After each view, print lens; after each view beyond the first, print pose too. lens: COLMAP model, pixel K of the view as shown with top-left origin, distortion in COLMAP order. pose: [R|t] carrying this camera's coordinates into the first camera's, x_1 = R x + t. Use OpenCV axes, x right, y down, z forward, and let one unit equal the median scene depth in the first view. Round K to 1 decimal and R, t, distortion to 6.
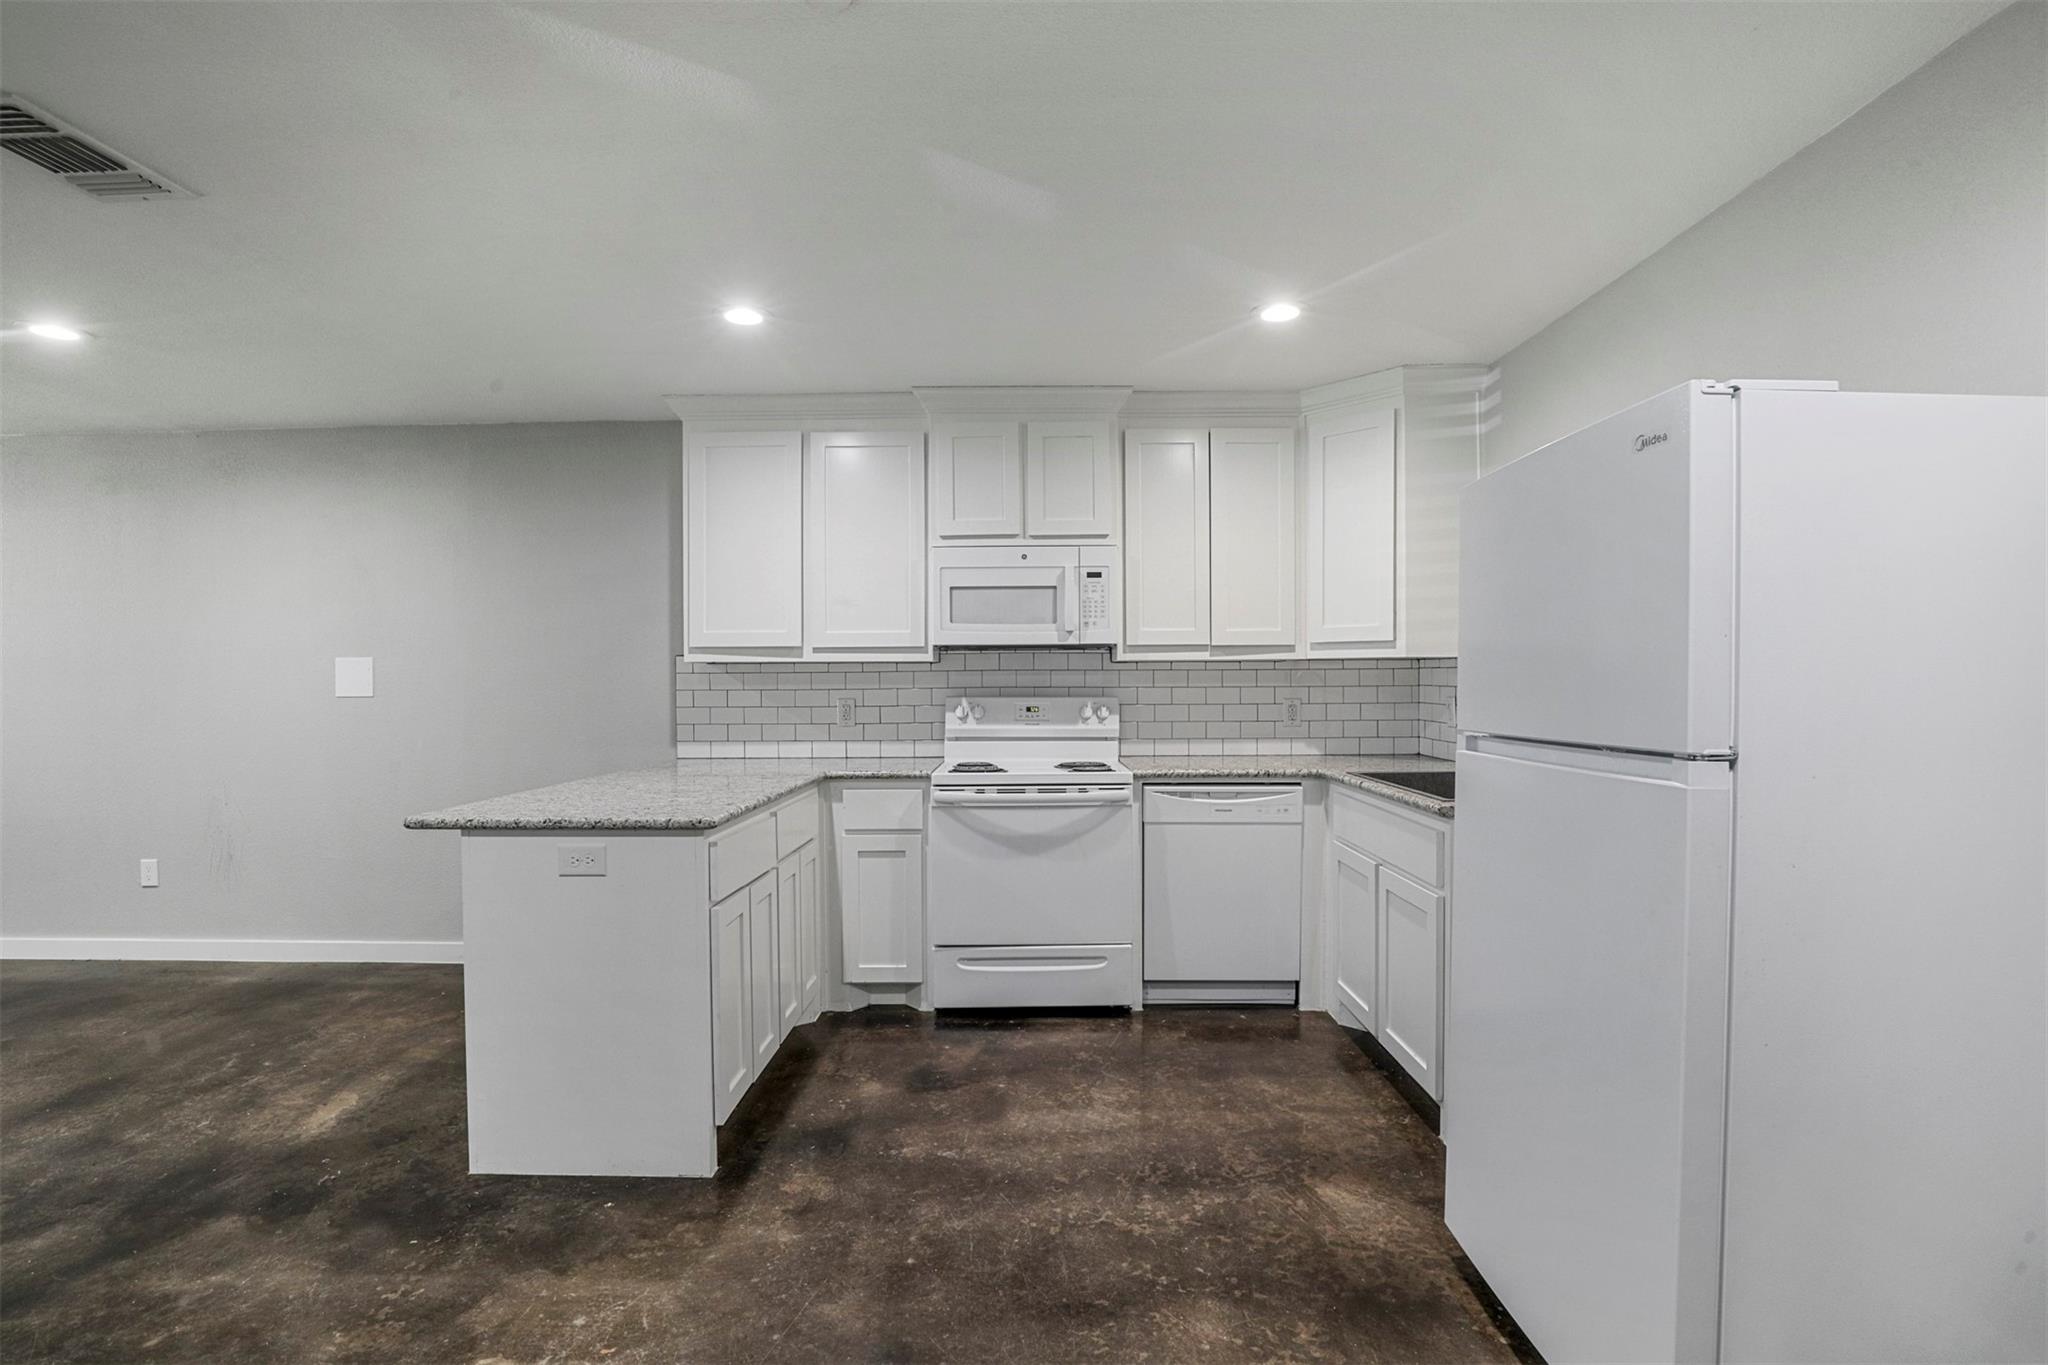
lens RADIAL K [[941.7, 0, 1026.4], [0, 941.7, 686.3], [0, 0, 1]] dist [-0.036550, 0.007948]
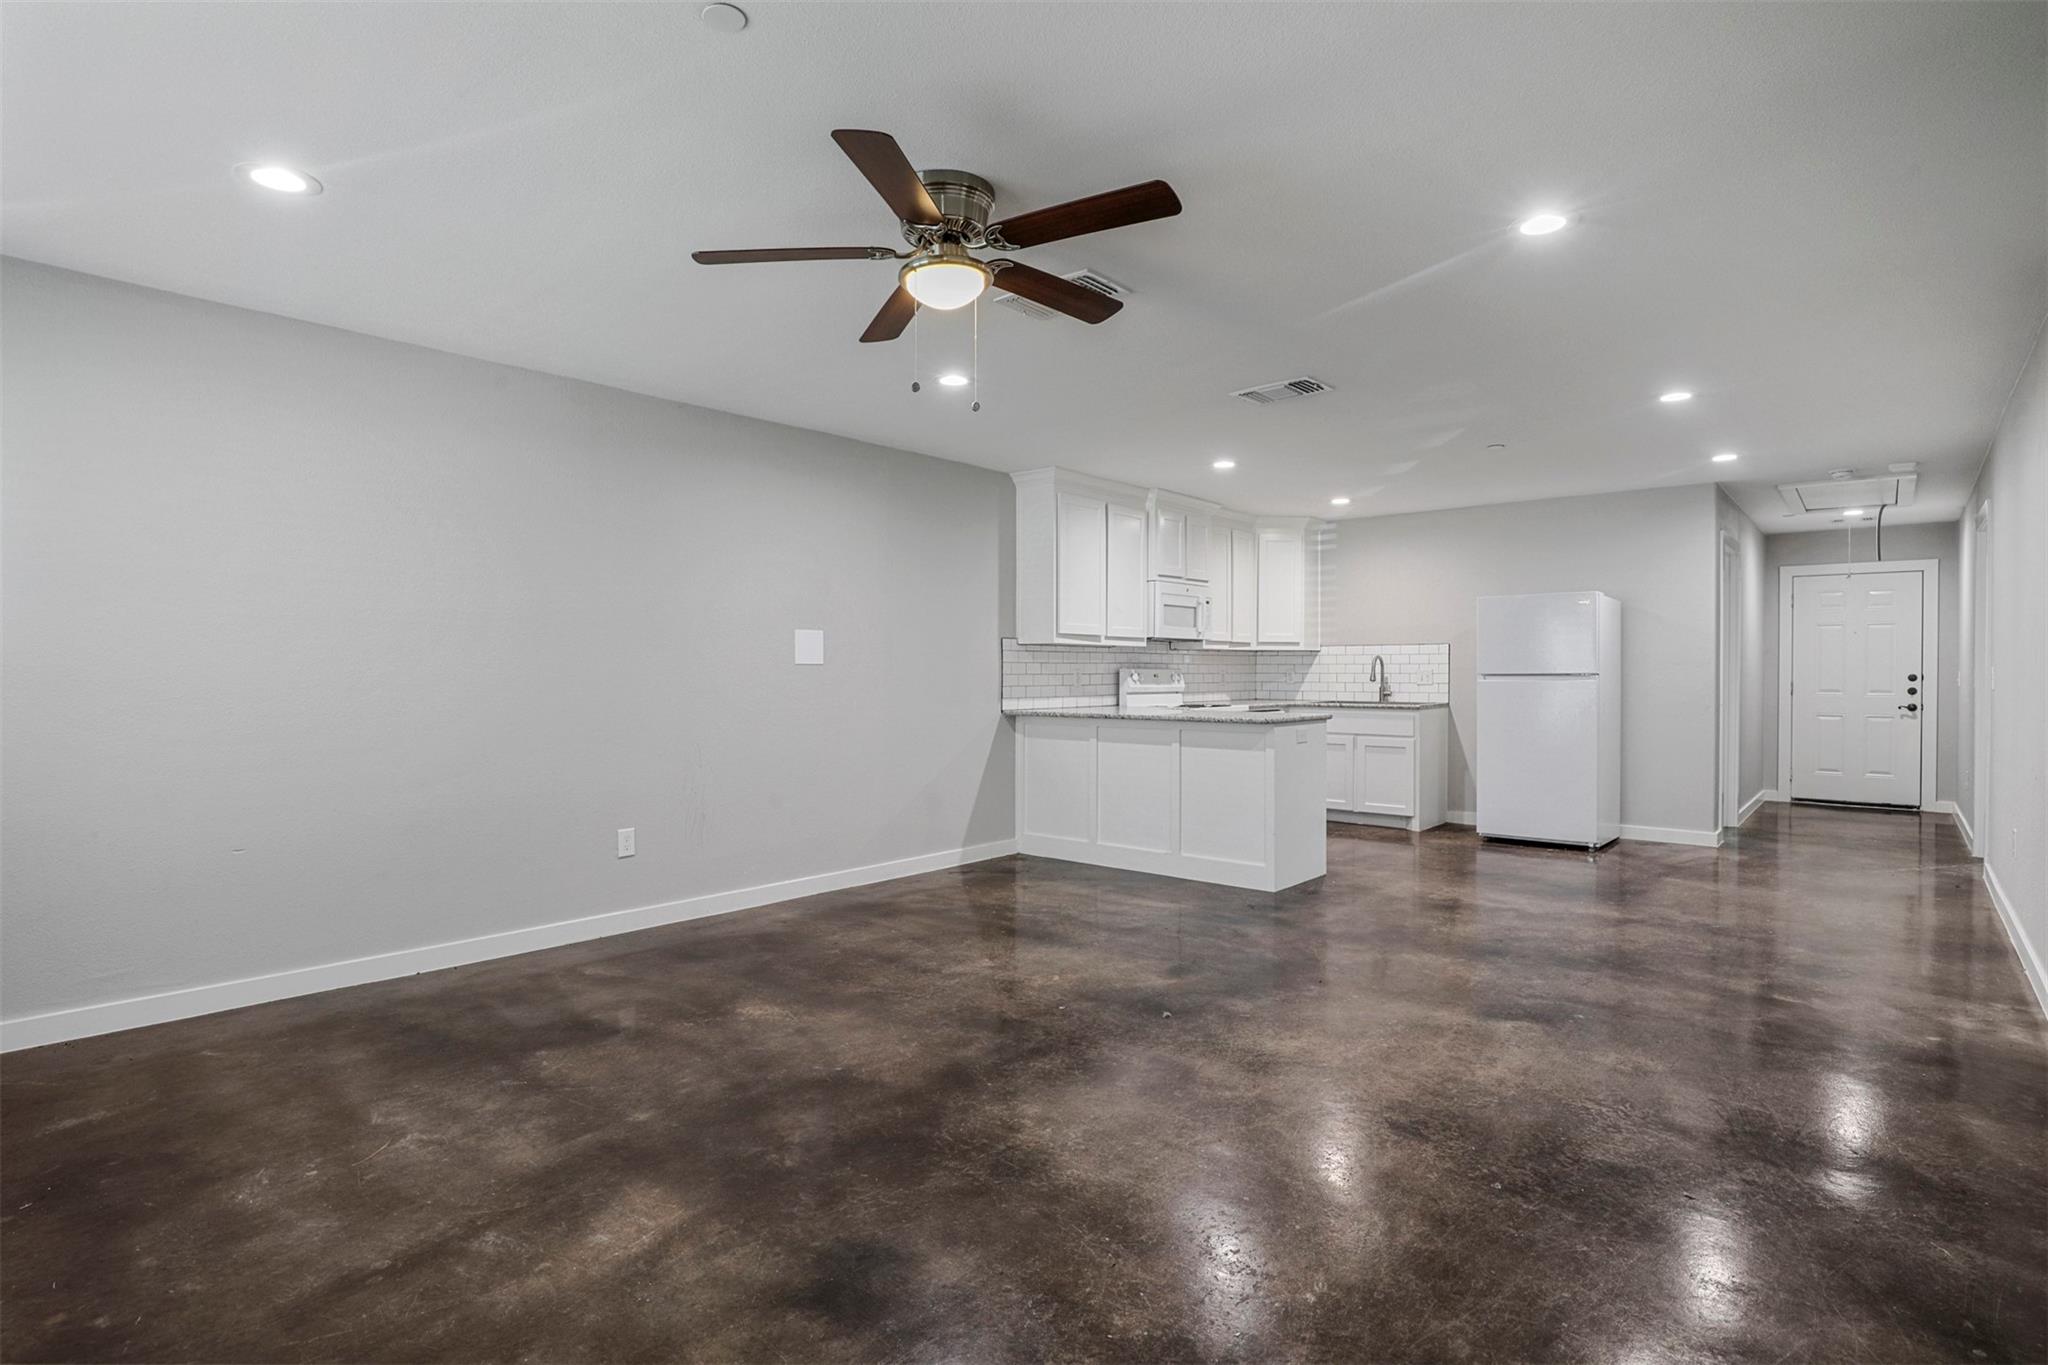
lens RADIAL K [[1014.2, 0, 1024.0], [0, 1014.2, 682.5], [0, 0, 1]] dist [-0.028135, -0.000217]
pose [[0.649328, -0.002565, 0.760504, -1.792348], [0.002740, 0.999996, 0.001033, 0.039168], [-0.760503, 0.001413, 0.649333, -0.024883]]
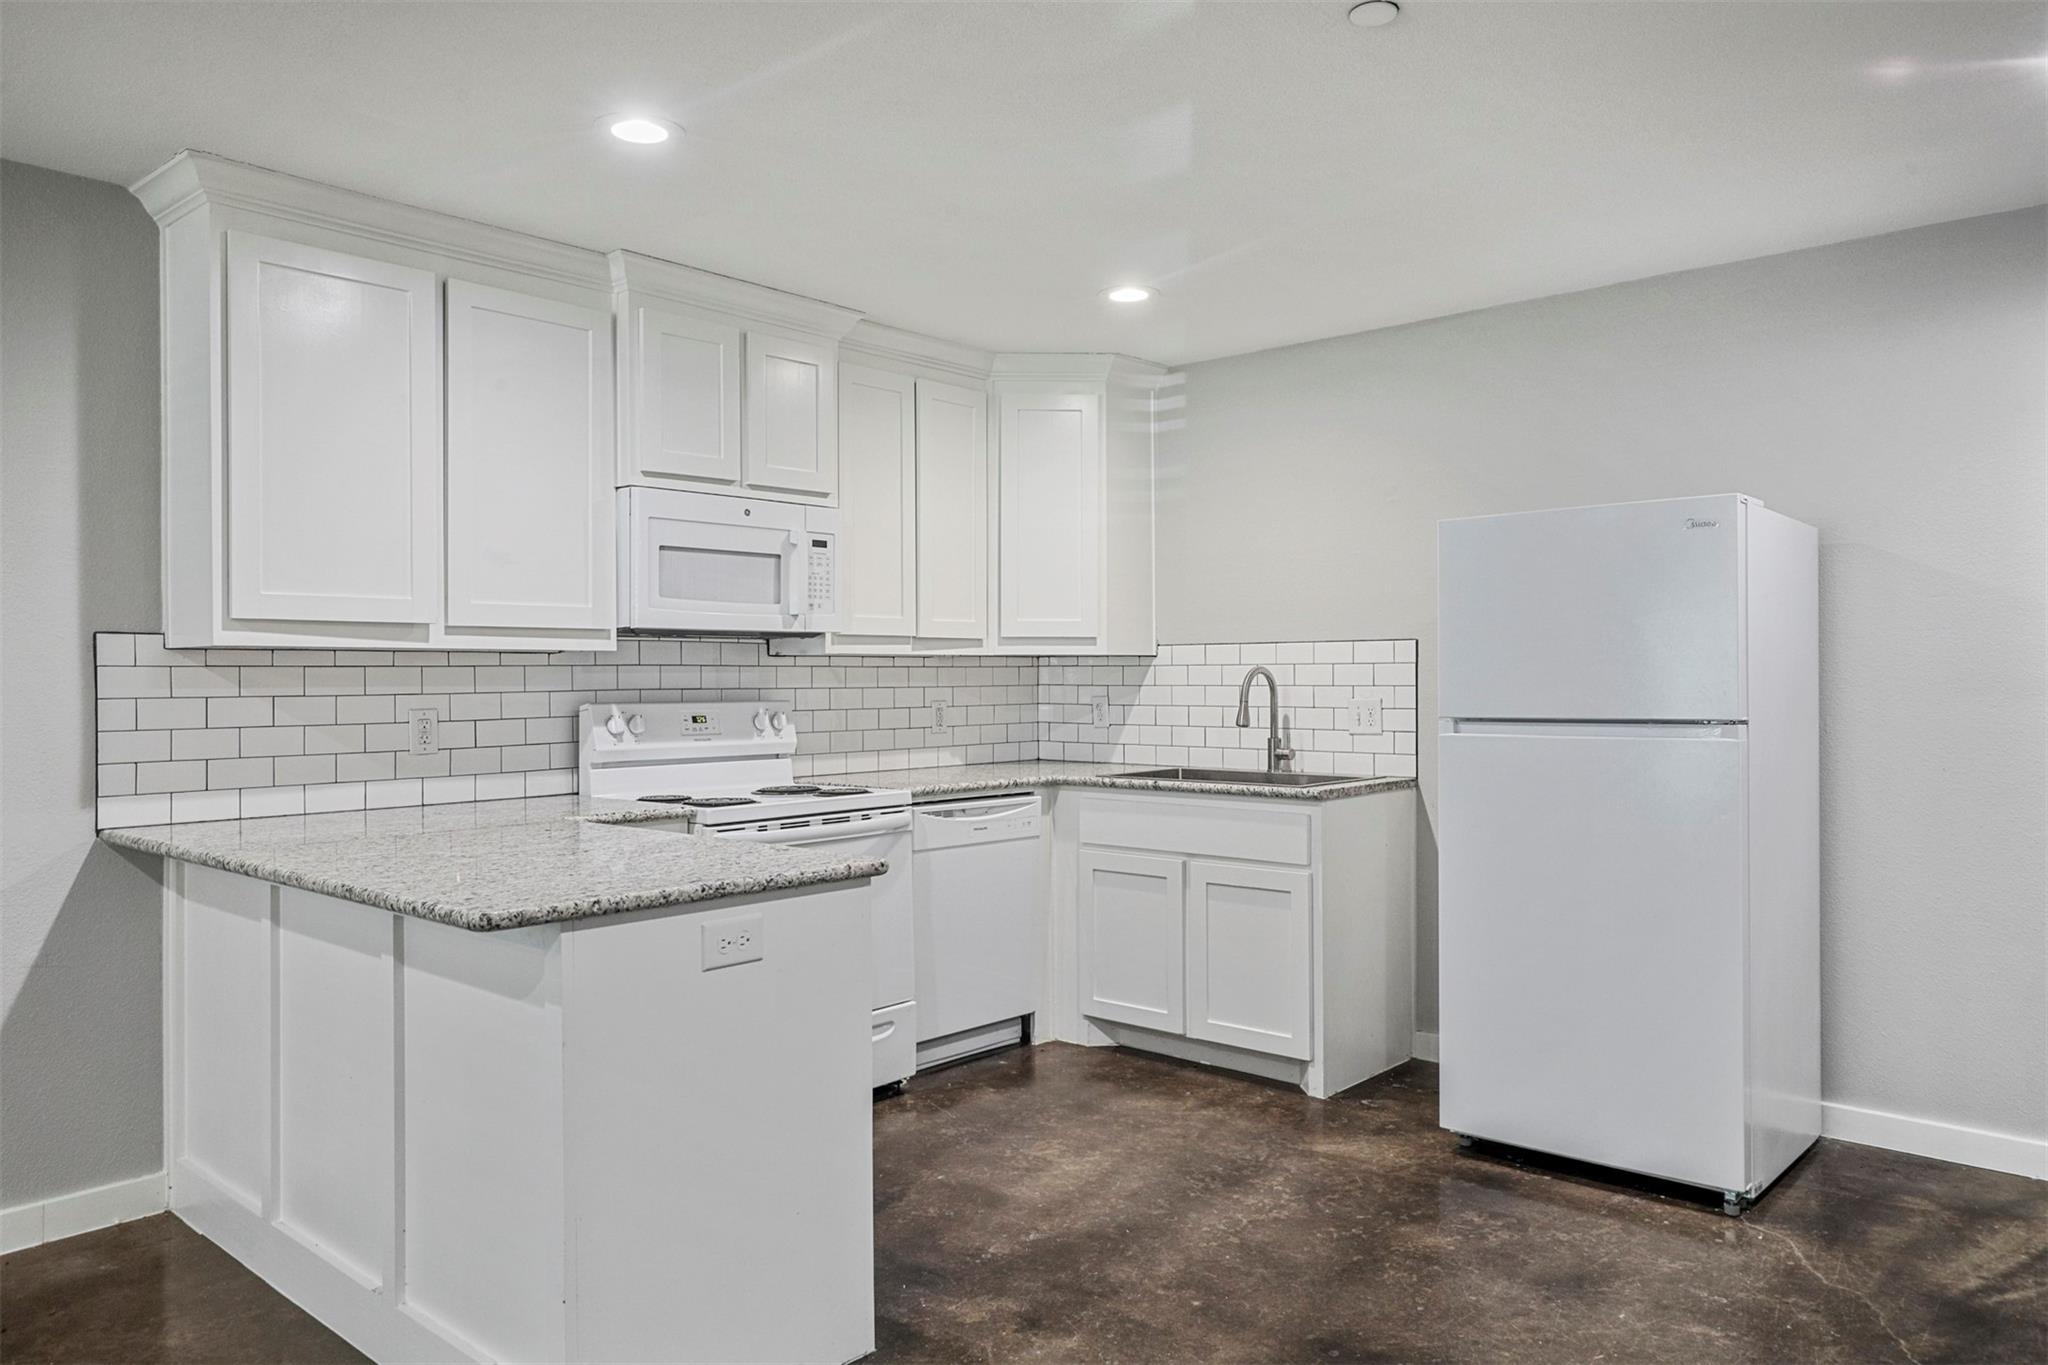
lens RADIAL K [[1397.8, 0, 1029.0], [0, 1397.8, 678.1], [0, 0, 1]] dist [0.002666, -0.001070]
pose [[0.656887, 0.001070, 0.753988, -0.732419], [0.007239, 0.999944, -0.007726, 0.003376], [-0.753954, 0.010533, 0.656842, 0.116606]]
